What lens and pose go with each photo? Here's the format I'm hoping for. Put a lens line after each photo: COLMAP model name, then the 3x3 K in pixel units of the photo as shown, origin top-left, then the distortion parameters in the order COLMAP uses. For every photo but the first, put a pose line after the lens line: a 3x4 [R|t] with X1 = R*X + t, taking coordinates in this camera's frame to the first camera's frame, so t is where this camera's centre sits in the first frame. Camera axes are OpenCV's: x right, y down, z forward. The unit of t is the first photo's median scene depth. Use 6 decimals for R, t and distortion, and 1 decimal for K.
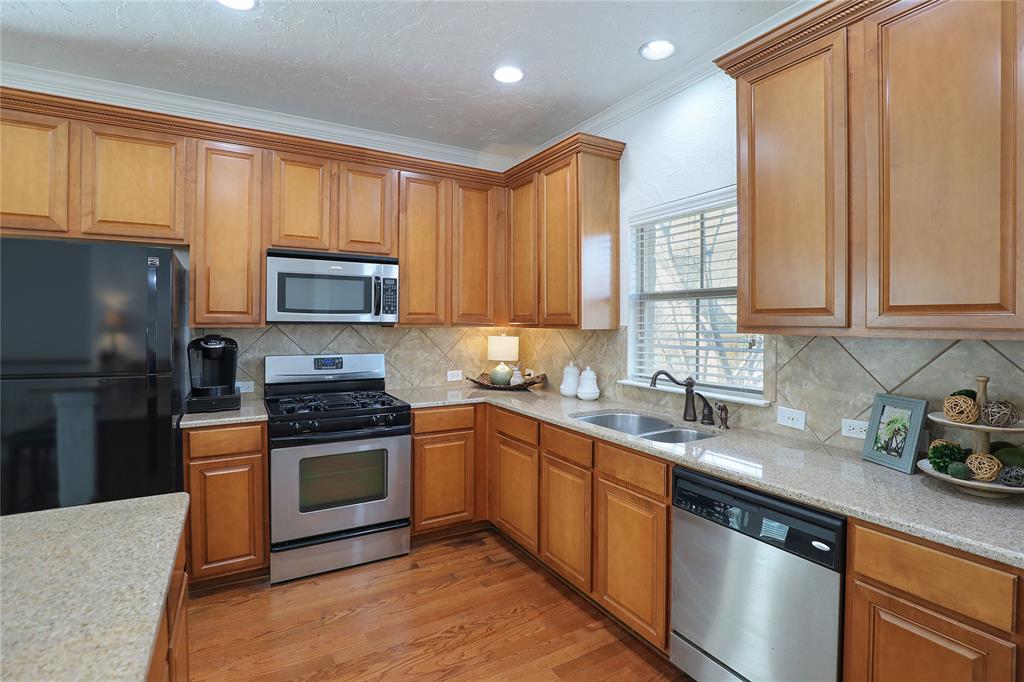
lens RADIAL K [[481.1, 0, 511.7], [0, 481.1, 327.5], [0, 0, 1]] dist [-0.020816, 0.002574]
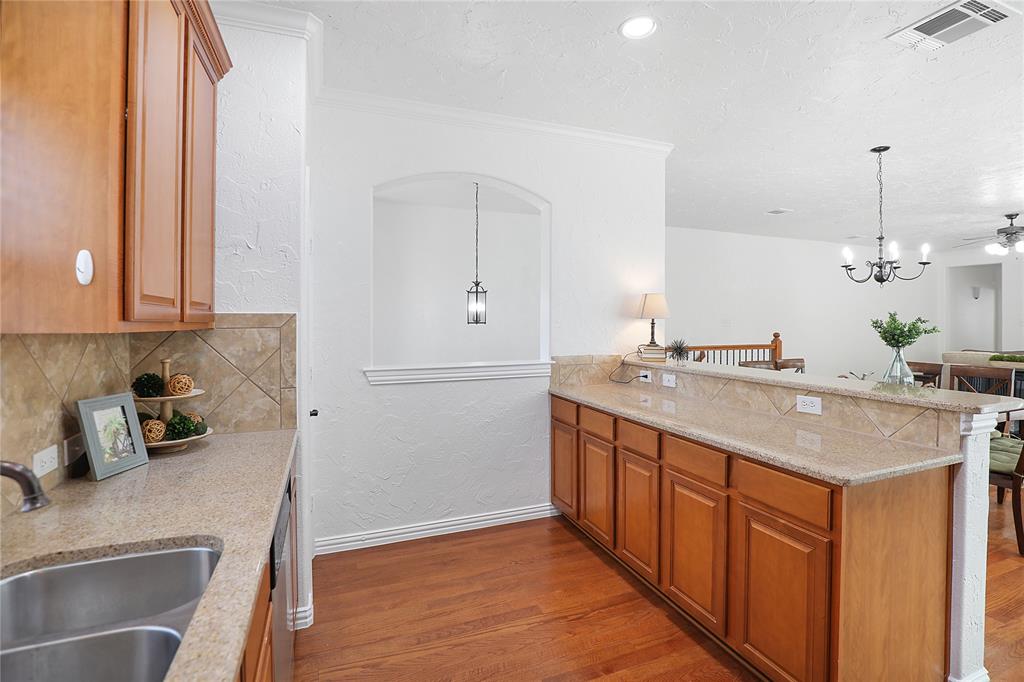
lens RADIAL K [[481.1, 0, 511.5], [0, 481.1, 324.5], [0, 0, 1]] dist [-0.020816, 0.002574]
pose [[-0.987858, 0.000300, 0.155361, -0.058215], [0.002859, 0.999864, 0.016252, -0.003875], [-0.155335, 0.016499, -0.987724, 1.026285]]
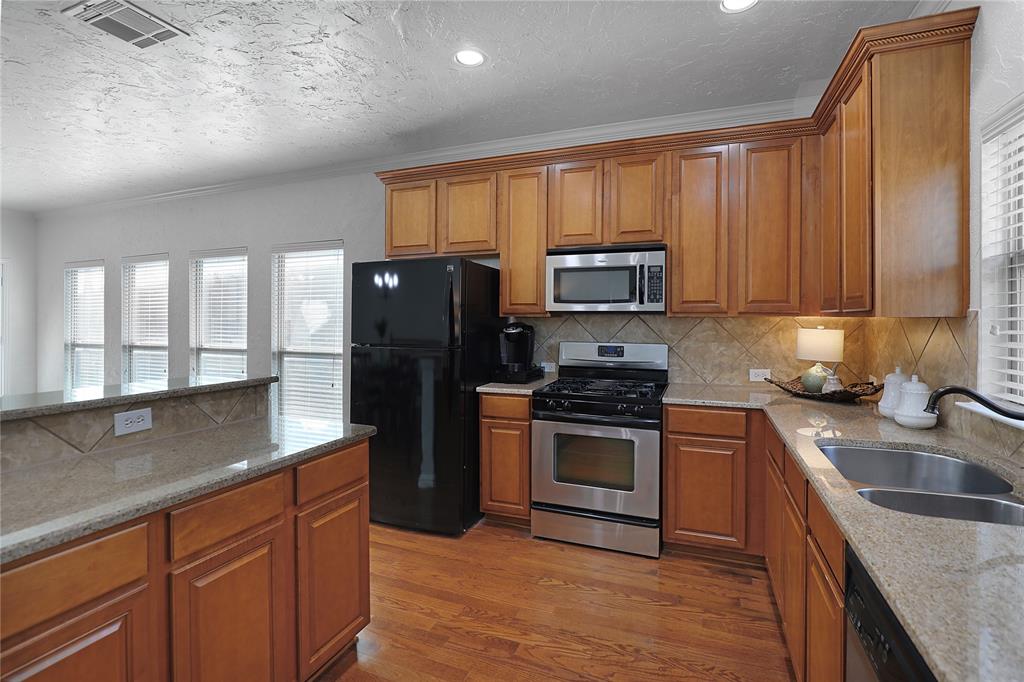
lens RADIAL K [[481.1, 0, 526.4], [0, 481.1, 315.0], [0, 0, 1]] dist [-0.020816, 0.002574]
pose [[0.636114, -0.007718, -0.771556, 0.348963], [-0.005105, 0.999886, -0.014211, 0.012539], [0.771578, 0.012979, 0.636002, 0.205771]]
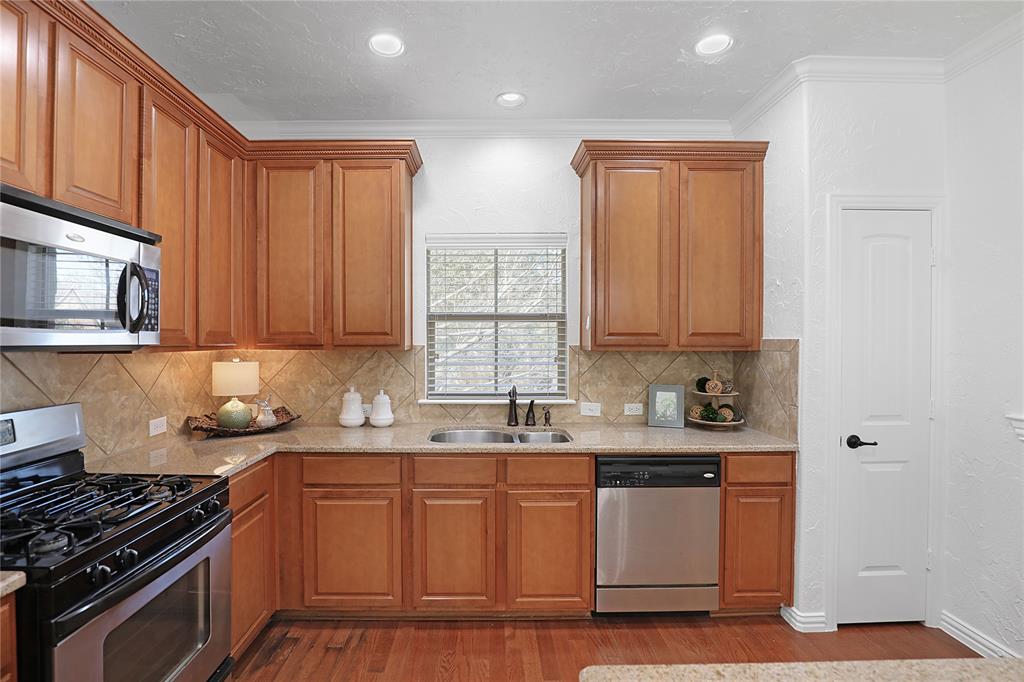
lens RADIAL K [[481.1, 0, 477.5], [0, 481.1, 343.9], [0, 0, 1]] dist [-0.020816, 0.002574]
pose [[0.515148, -0.010985, 0.857031, -0.584831], [0.010757, 0.999922, 0.006351, -0.012545], [-0.857034, 0.005947, 0.515226, 0.398329]]
